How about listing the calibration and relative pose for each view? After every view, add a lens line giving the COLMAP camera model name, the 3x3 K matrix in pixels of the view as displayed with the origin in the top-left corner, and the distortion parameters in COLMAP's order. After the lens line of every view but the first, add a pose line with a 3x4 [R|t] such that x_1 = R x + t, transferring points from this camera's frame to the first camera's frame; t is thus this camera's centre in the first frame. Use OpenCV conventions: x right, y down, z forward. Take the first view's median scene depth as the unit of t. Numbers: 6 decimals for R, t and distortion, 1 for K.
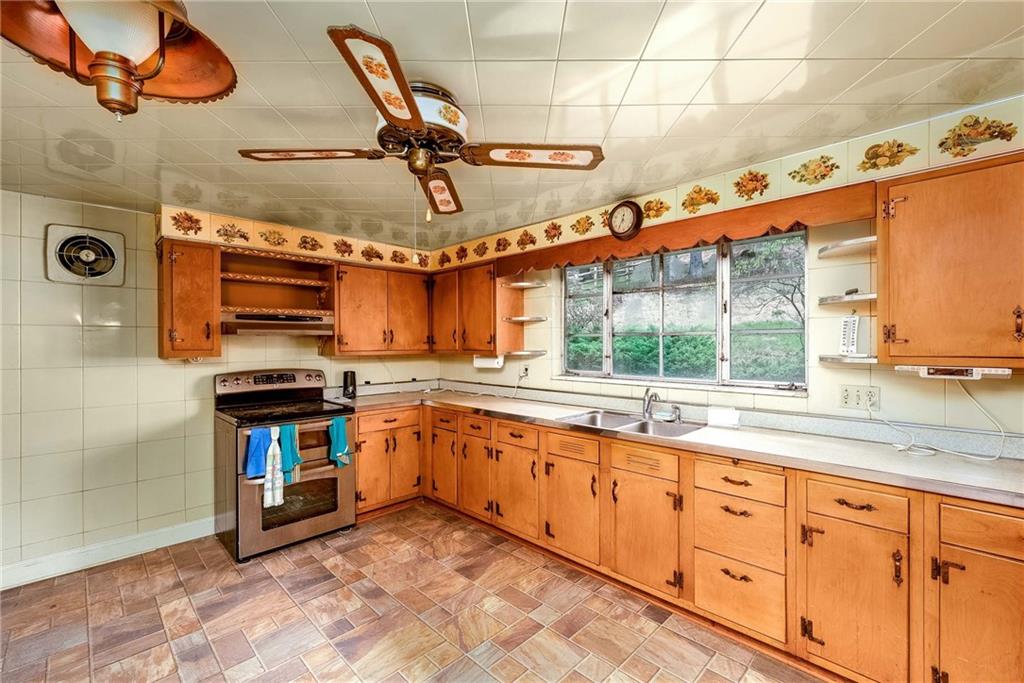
lens RADIAL K [[439.5, 0, 512.0], [0, 439.5, 341.5], [0, 0, 1]] dist [-0.001814, -0.000366]
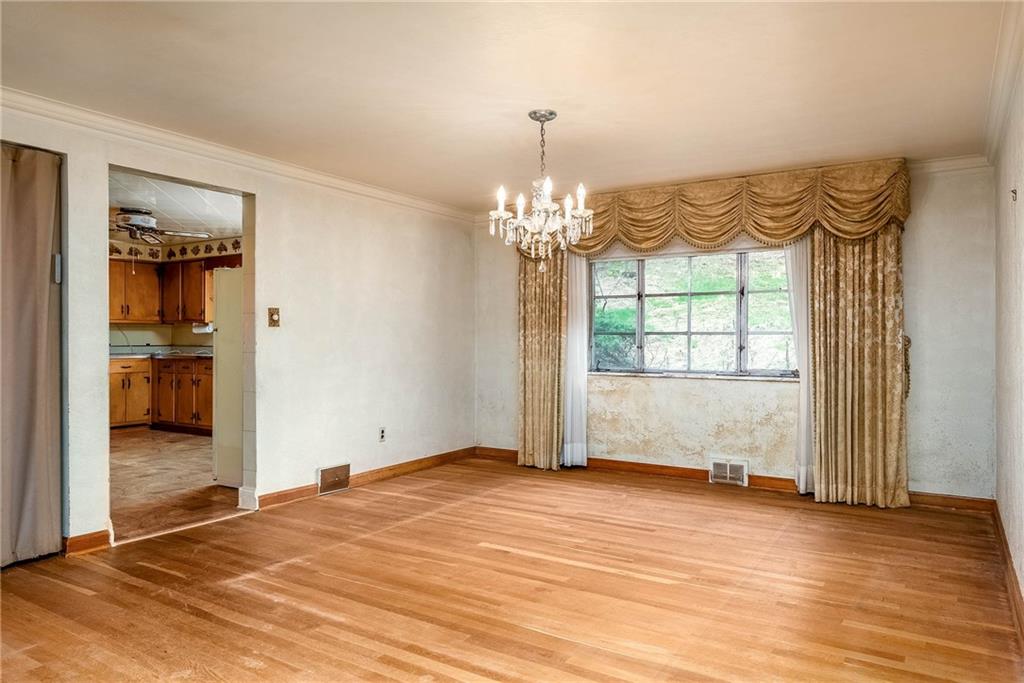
lens RADIAL K [[693.7, 0, 512.0], [0, 693.7, 341.5], [0, 0, 1]] dist [0.001728, -0.001254]
pose [[0.976388, 0.006844, 0.215914, 0.500418], [-0.007712, 0.999965, 0.003178, 0.083589], [-0.215885, -0.004768, 0.976407, -1.603205]]
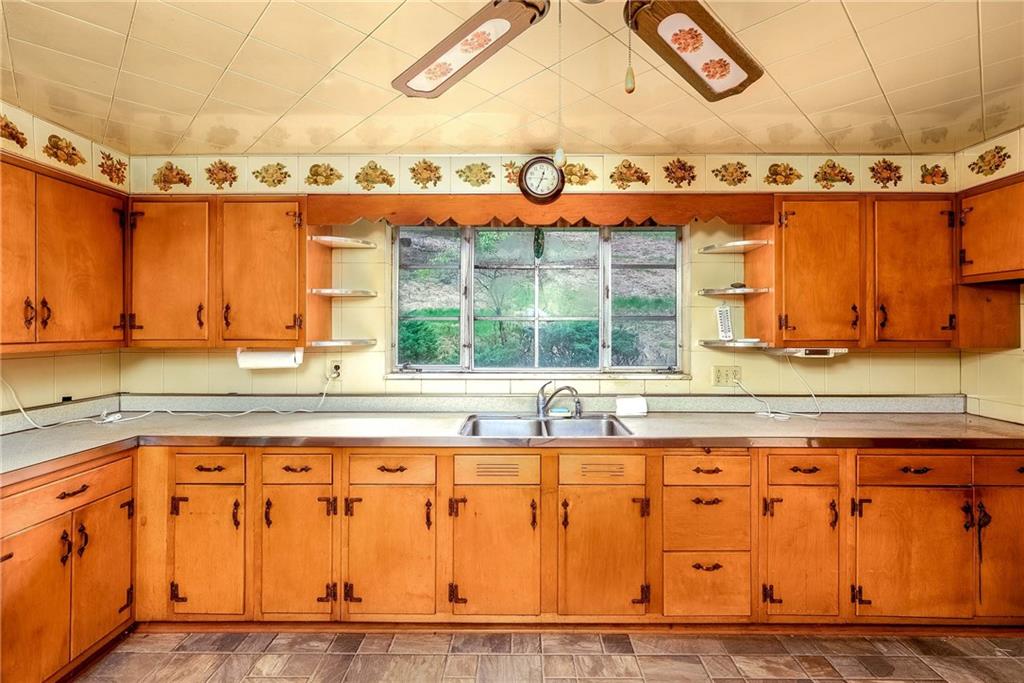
lens RADIAL K [[473.9, 0, 525.2], [0, 473.9, 323.8], [0, 0, 1]] dist [0.000652, 0.000130]
pose [[0.708747, 0.011196, 0.705374, -0.311062], [-0.005736, 0.999932, -0.010108, 0.002452], [-0.705440, 0.003118, 0.708763, 0.314697]]
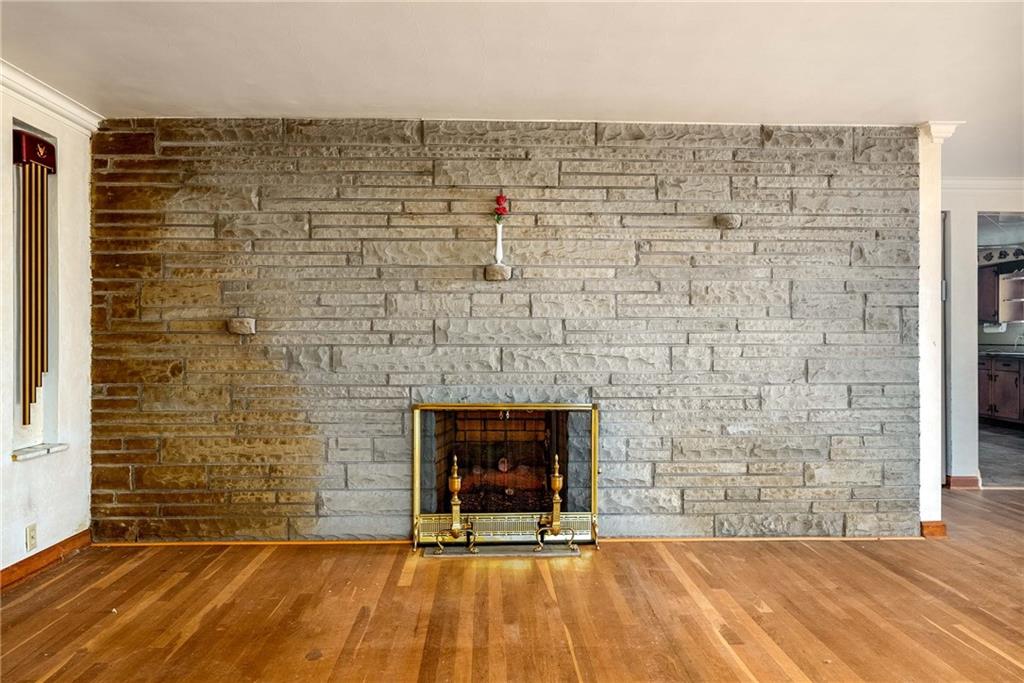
lens RADIAL K [[693.7, 0, 512.0], [0, 693.7, 341.5], [0, 0, 1]] dist [0.001728, -0.001254]
pose [[0.737131, 0.006373, -0.675720, 0.389833], [-0.000603, 0.999961, 0.008773, 0.081536], [0.675749, -0.006060, 0.737107, -2.200664]]
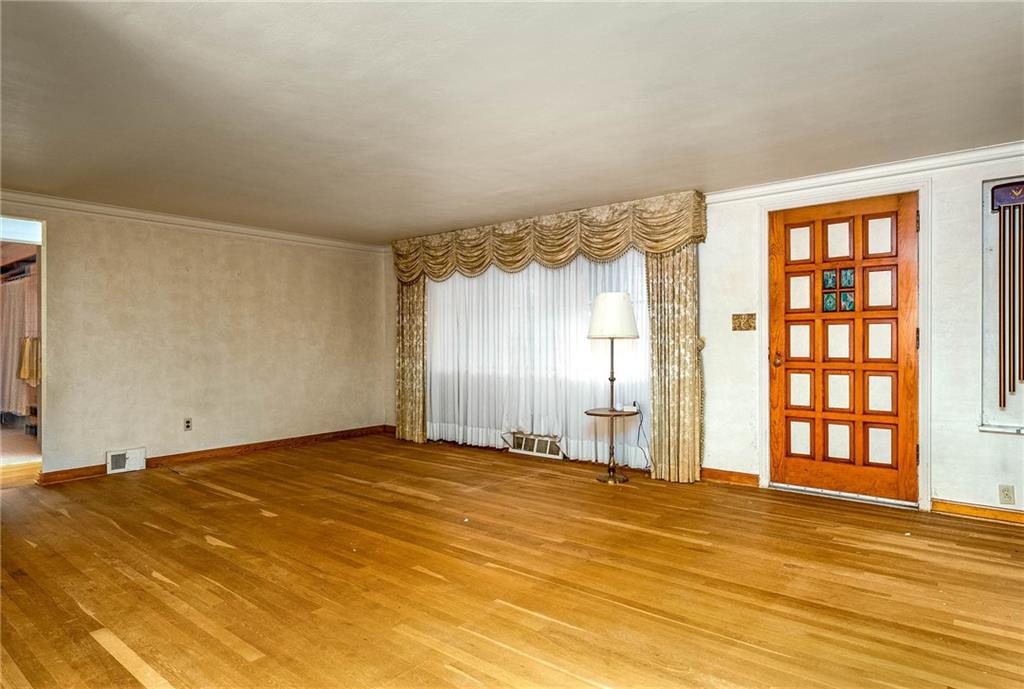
lens RADIAL K [[593.6, 0, 512.0], [0, 593.6, 344.5], [0, 0, 1]] dist [0.001075, 0.000333]
pose [[-0.994983, 0.005289, -0.099909, 0.245350], [0.005360, 0.999986, -0.000447, 0.086071], [0.099905, -0.000980, -0.994996, -0.943249]]
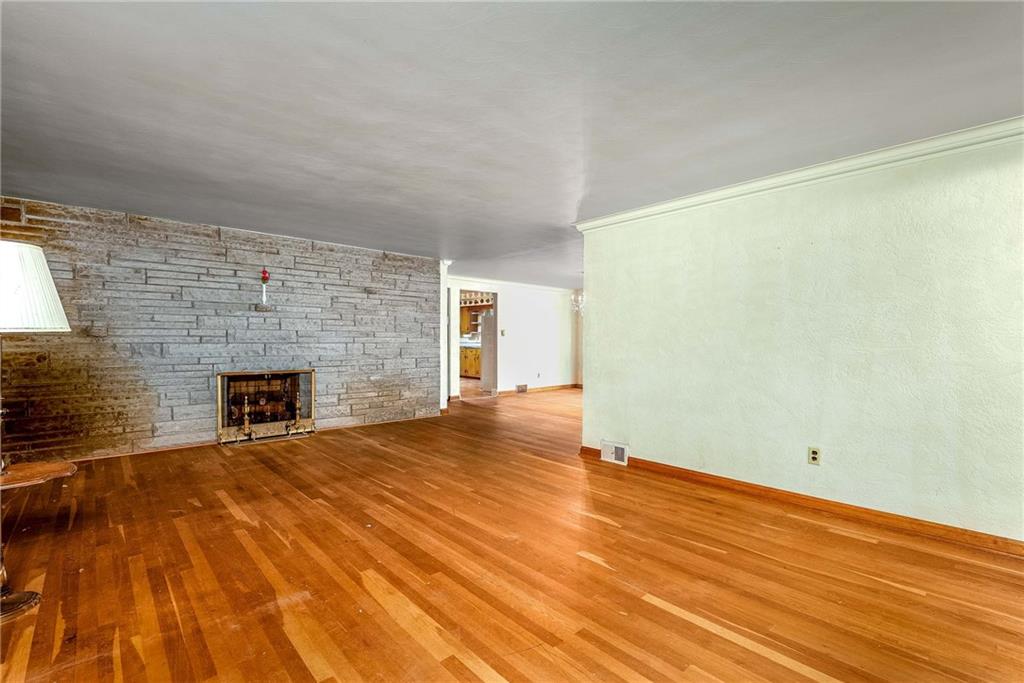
lens RADIAL K [[462.1, 0, 512.0], [0, 462.1, 341.5], [0, 0, 1]] dist [0.001365, 0.000162]
pose [[0.998929, 0.007643, -0.045627, 0.518078], [-0.007371, 0.999954, 0.006139, 0.077337], [0.045671, -0.005796, 0.998940, -2.910659]]
